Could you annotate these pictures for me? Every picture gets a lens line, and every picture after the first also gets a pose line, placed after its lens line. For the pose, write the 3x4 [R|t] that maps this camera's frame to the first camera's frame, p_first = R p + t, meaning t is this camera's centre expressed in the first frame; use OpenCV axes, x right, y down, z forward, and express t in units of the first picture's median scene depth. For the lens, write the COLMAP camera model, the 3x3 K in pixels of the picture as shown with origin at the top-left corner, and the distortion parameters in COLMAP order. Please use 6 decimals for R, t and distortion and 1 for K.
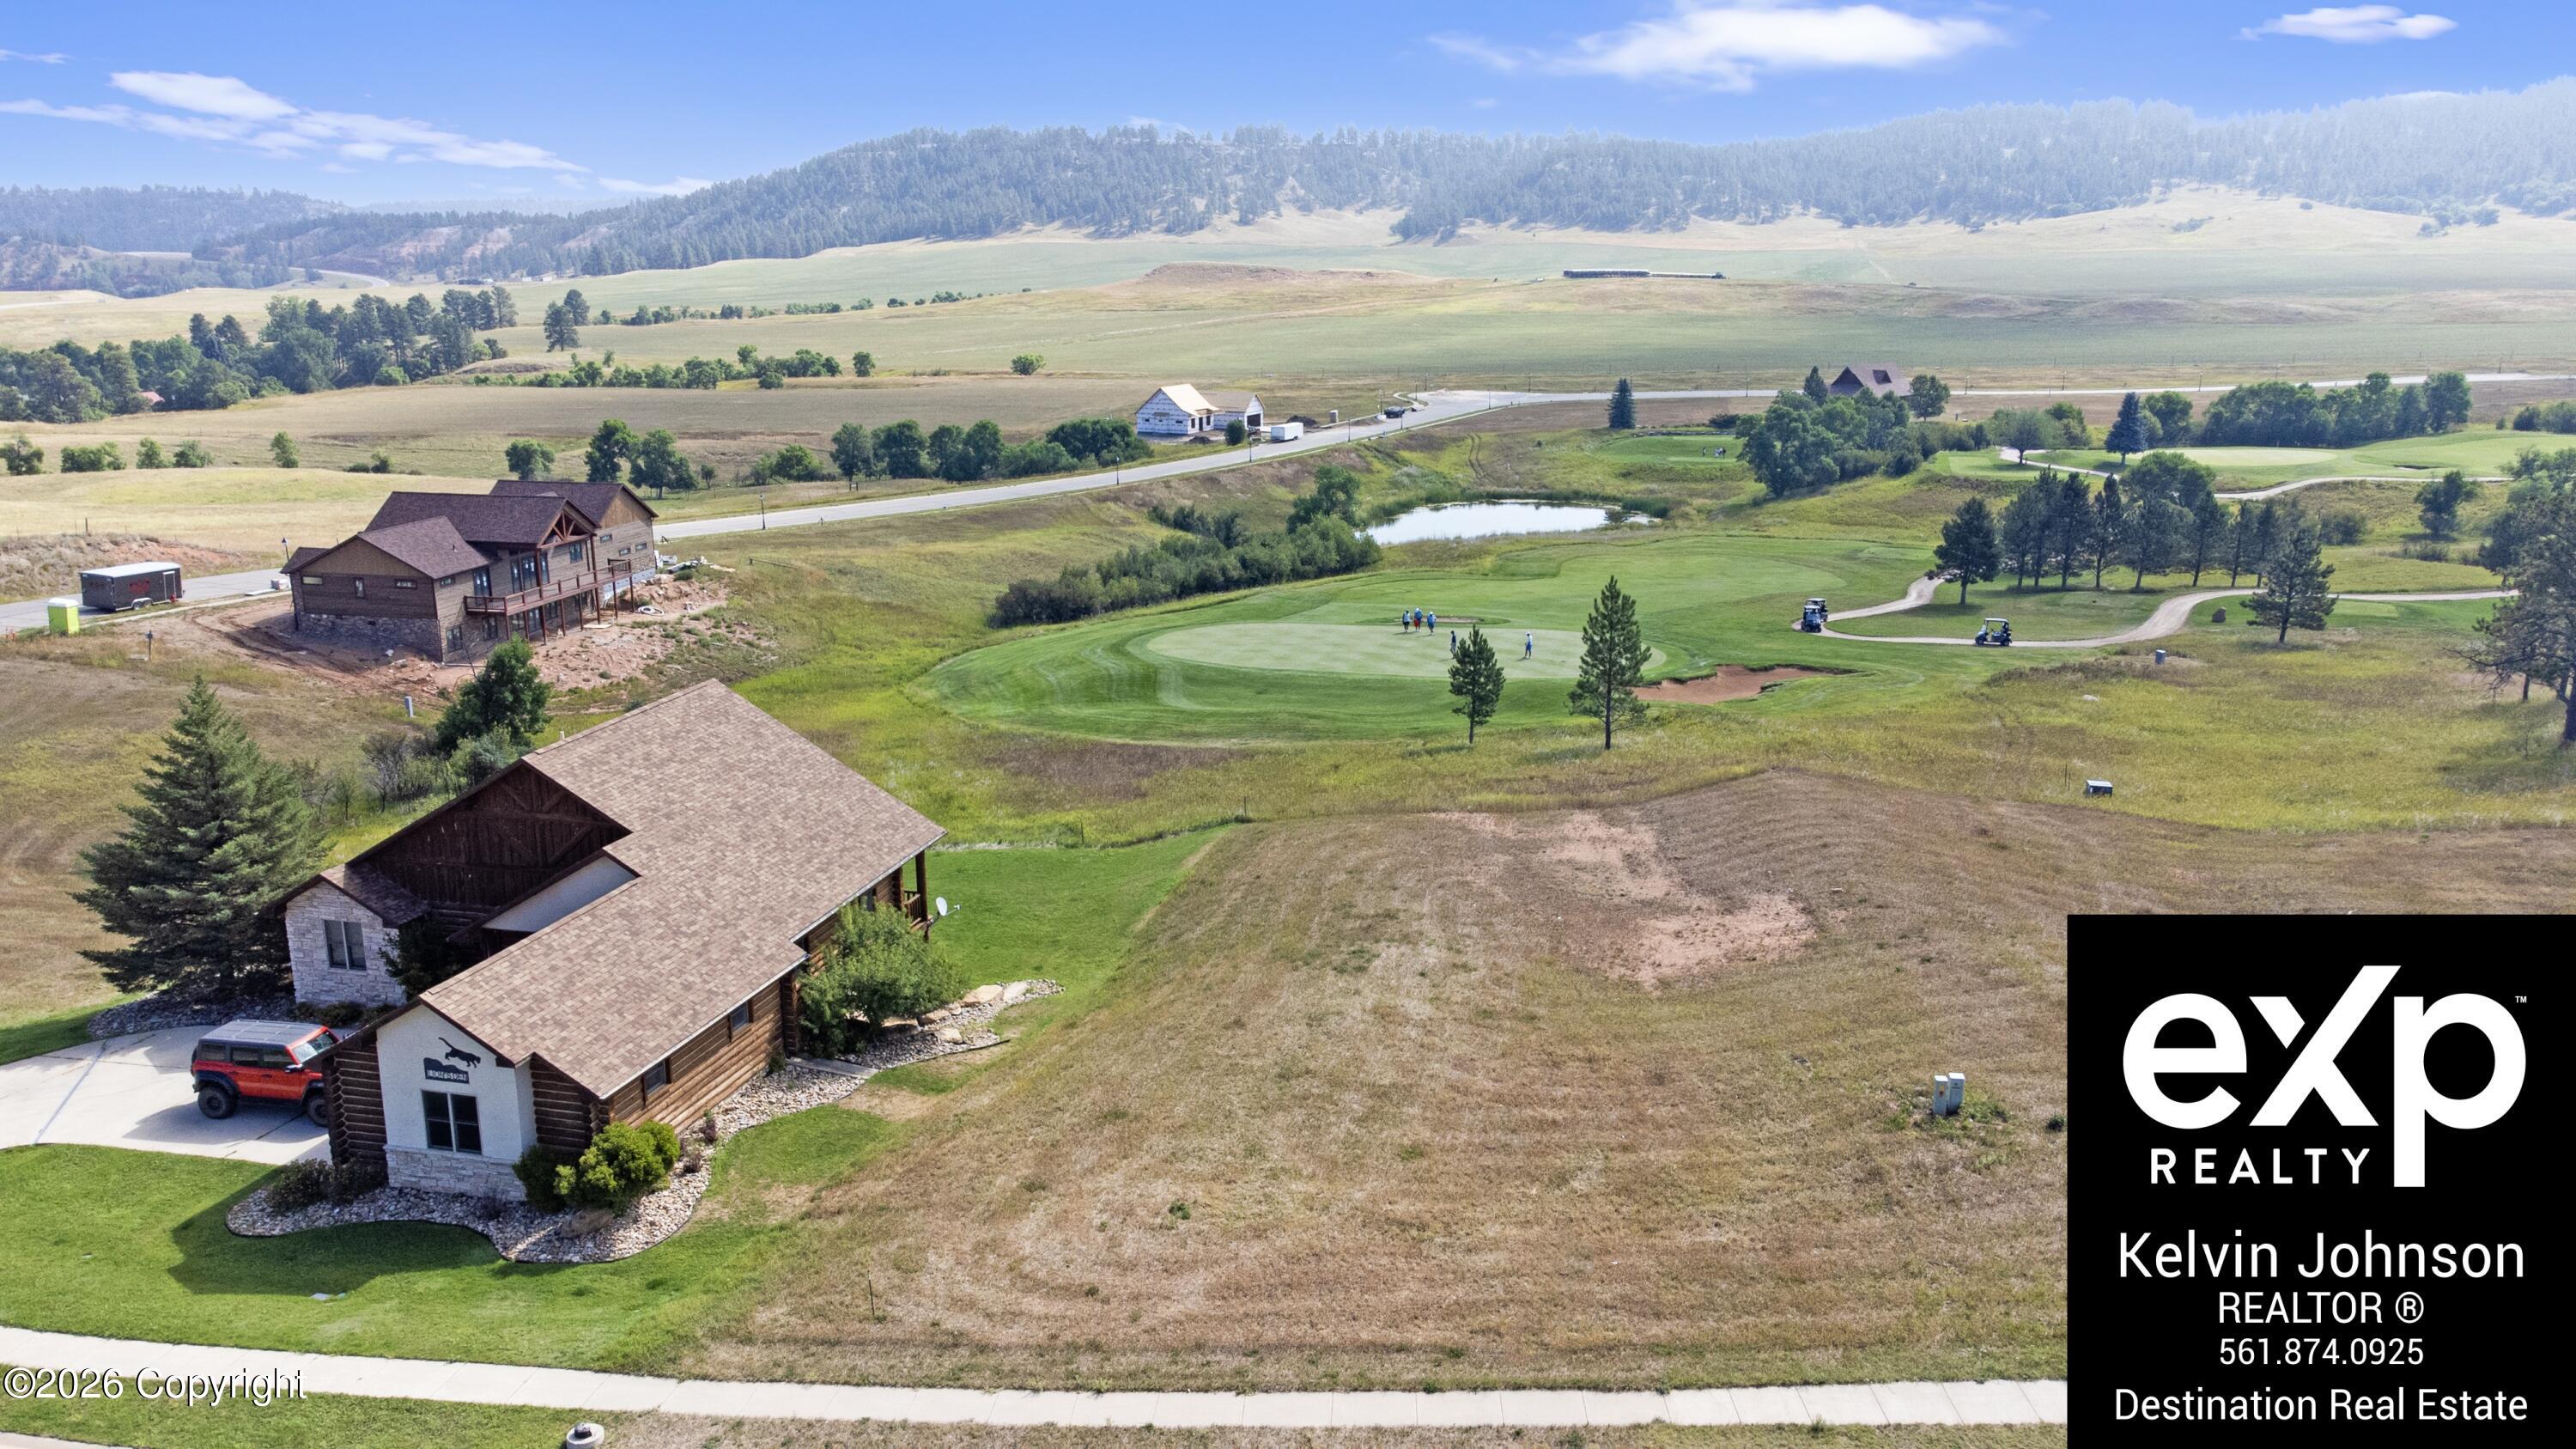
lens RADIAL K [[1918.5, 0, 1285.5], [0, 1918.5, 725.4], [0, 0, 1]] dist [0.024113, 0.047915]
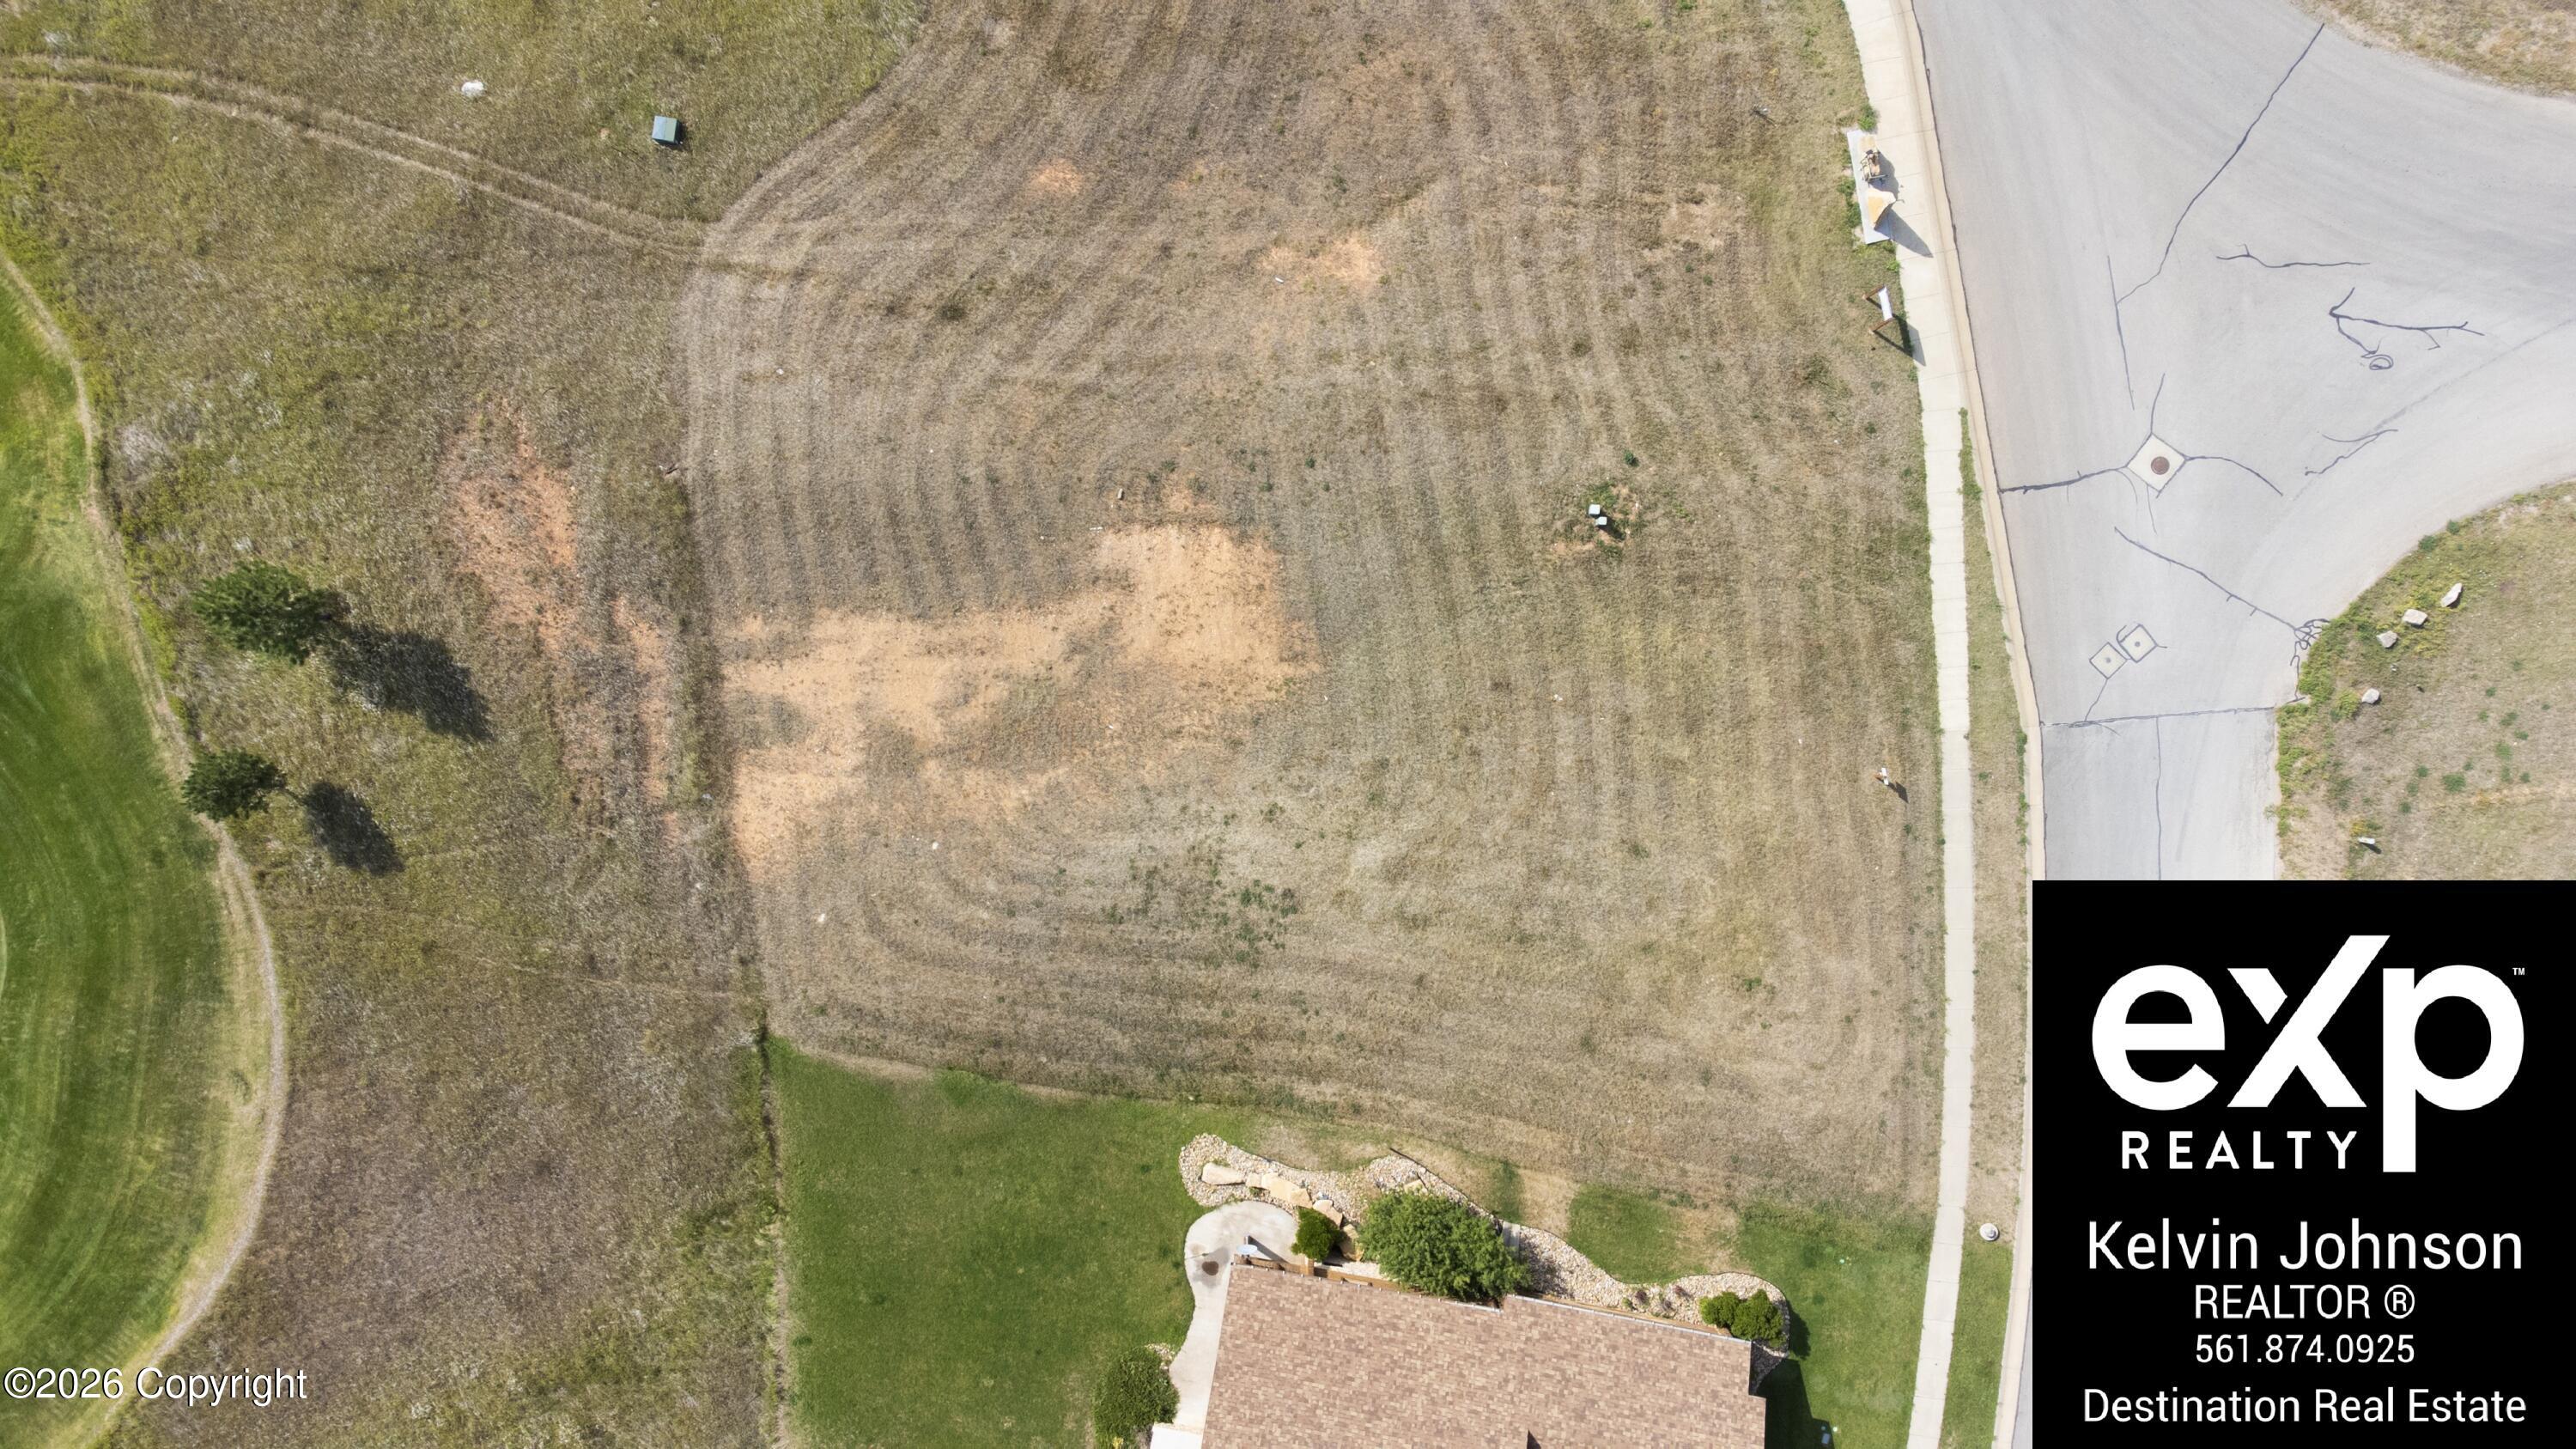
lens RADIAL K [[1918.5, 0, 1291.8], [0, 1918.5, 714.3], [0, 0, 1]] dist [0.024113, 0.047915]
pose [[-0.079672, -0.996690, -0.016151, 0.032657], [0.264468, -0.036757, 0.963694, -0.199362], [-0.961098, 0.072508, 0.266522, 0.119727]]
